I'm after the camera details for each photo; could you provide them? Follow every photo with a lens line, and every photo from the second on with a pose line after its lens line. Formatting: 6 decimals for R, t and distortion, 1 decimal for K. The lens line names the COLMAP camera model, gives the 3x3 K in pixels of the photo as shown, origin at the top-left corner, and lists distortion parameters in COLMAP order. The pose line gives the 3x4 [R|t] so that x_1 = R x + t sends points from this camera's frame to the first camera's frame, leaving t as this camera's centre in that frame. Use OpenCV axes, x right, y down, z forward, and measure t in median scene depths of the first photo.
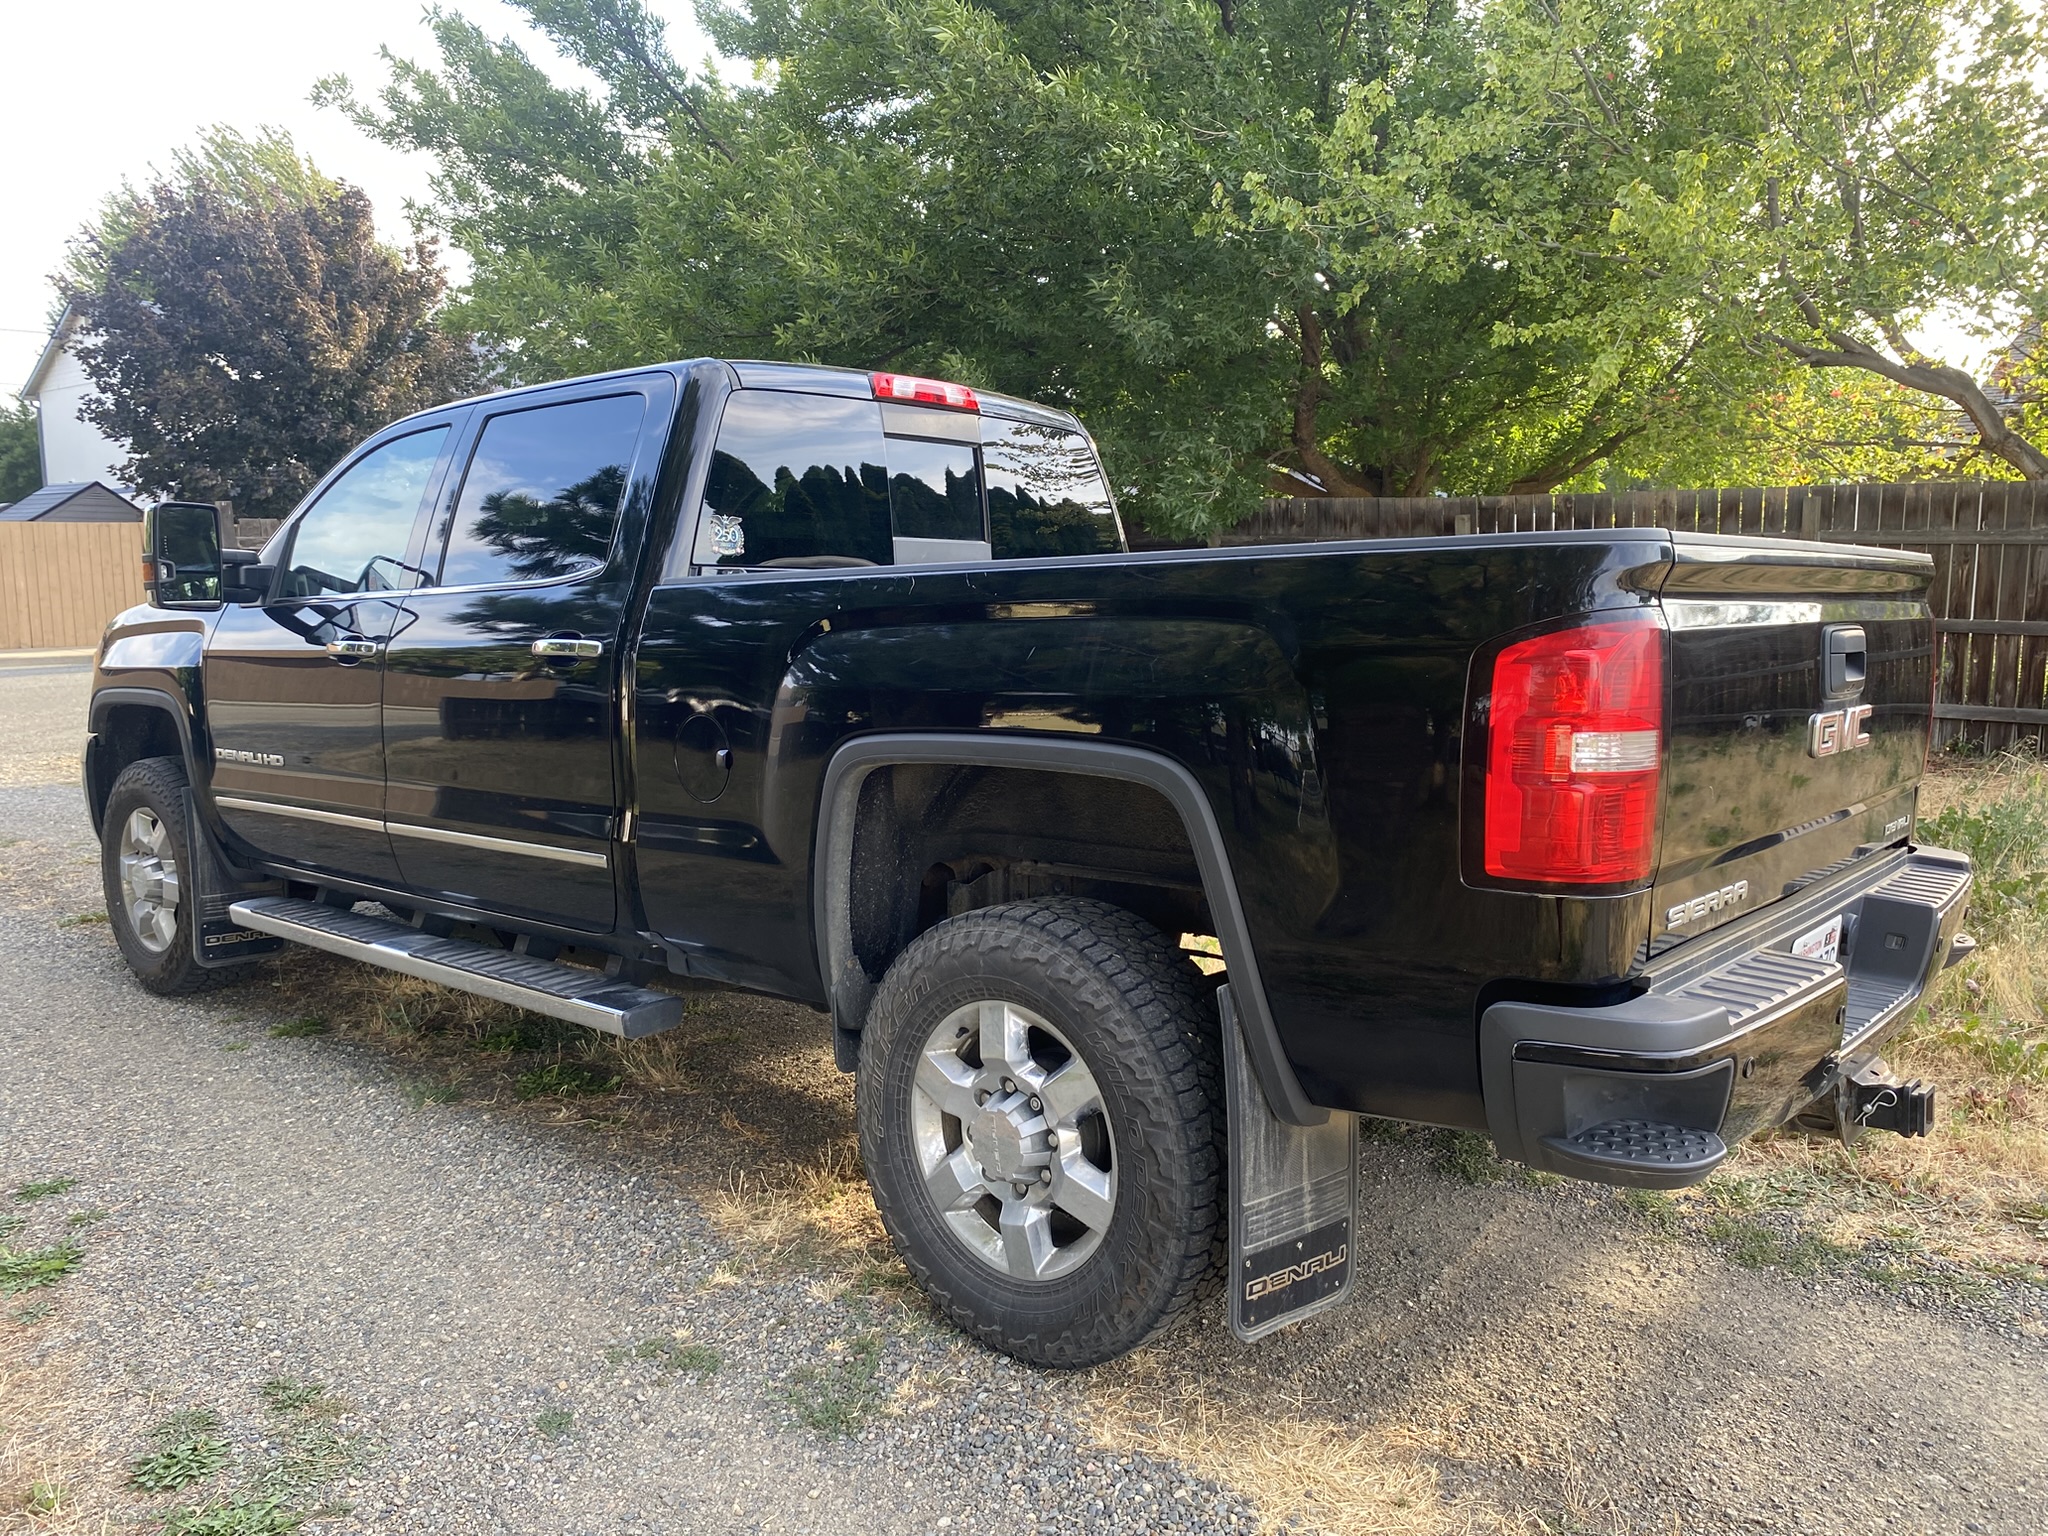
lens RADIAL K [[1548.9, 0, 1025.5], [0, 1548.9, 769.9], [0, 0, 1]] dist [0.009928, 0.004897]
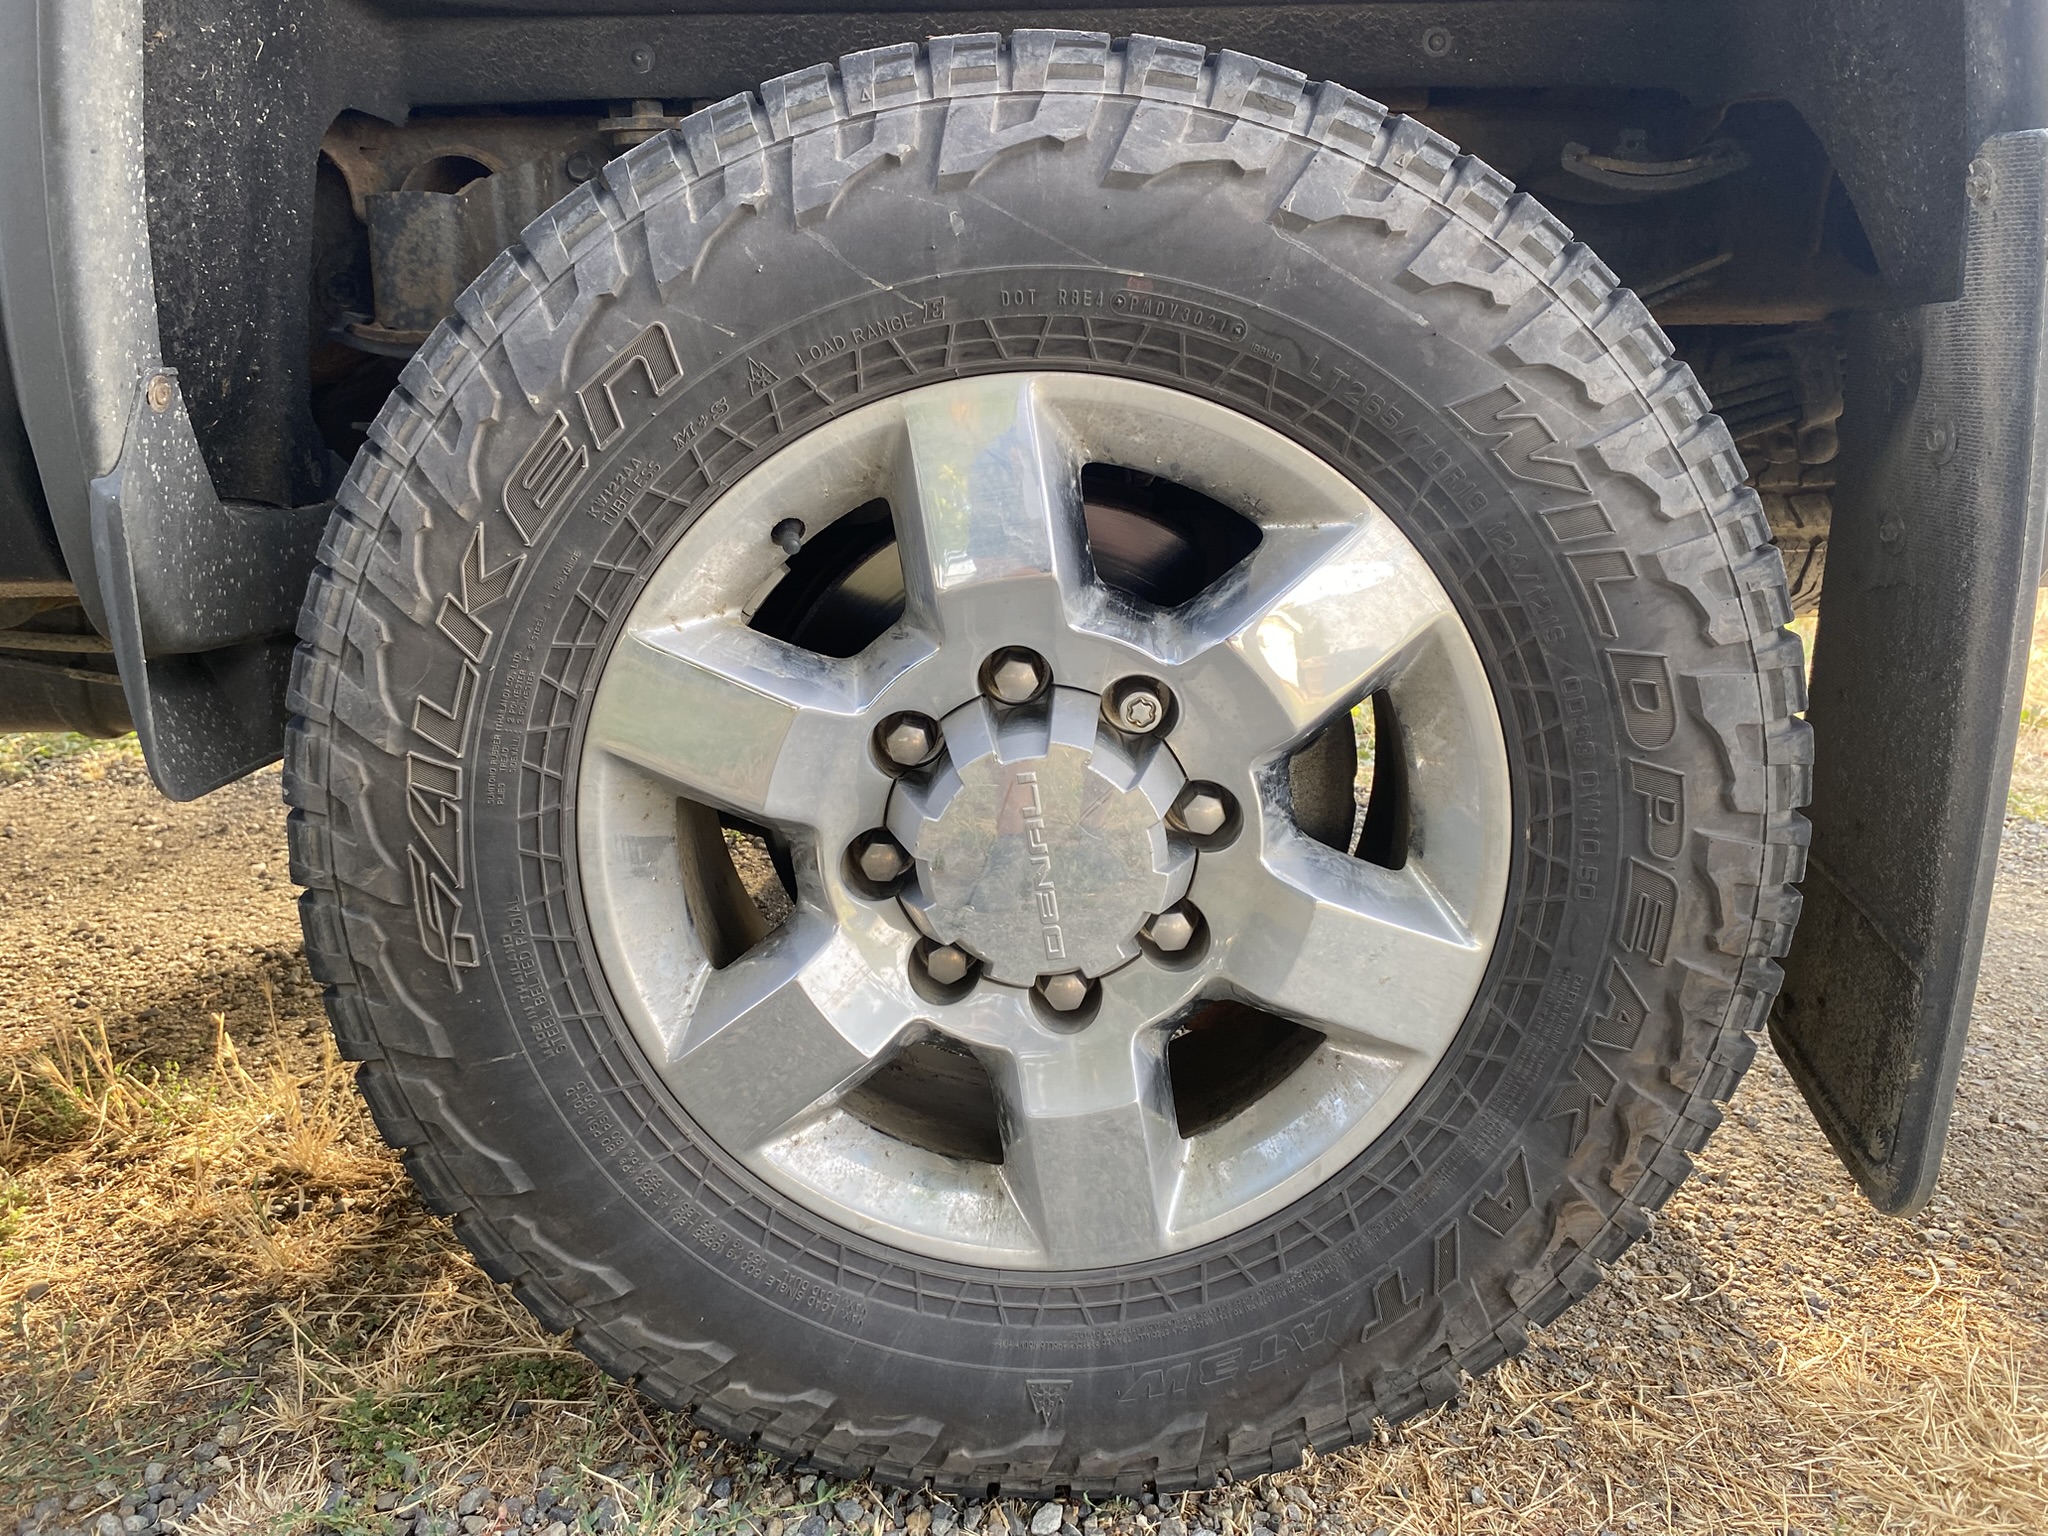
lens RADIAL K [[1548.9, 0, 1024.4], [0, 1548.9, 774.2], [0, 0, 1]] dist [0.009928, 0.004897]
pose [[0.760337, -0.158413, 0.629915, -0.200959], [0.067425, 0.983813, 0.166027, 0.173992], [-0.646020, -0.083764, 0.758710, 0.777496]]
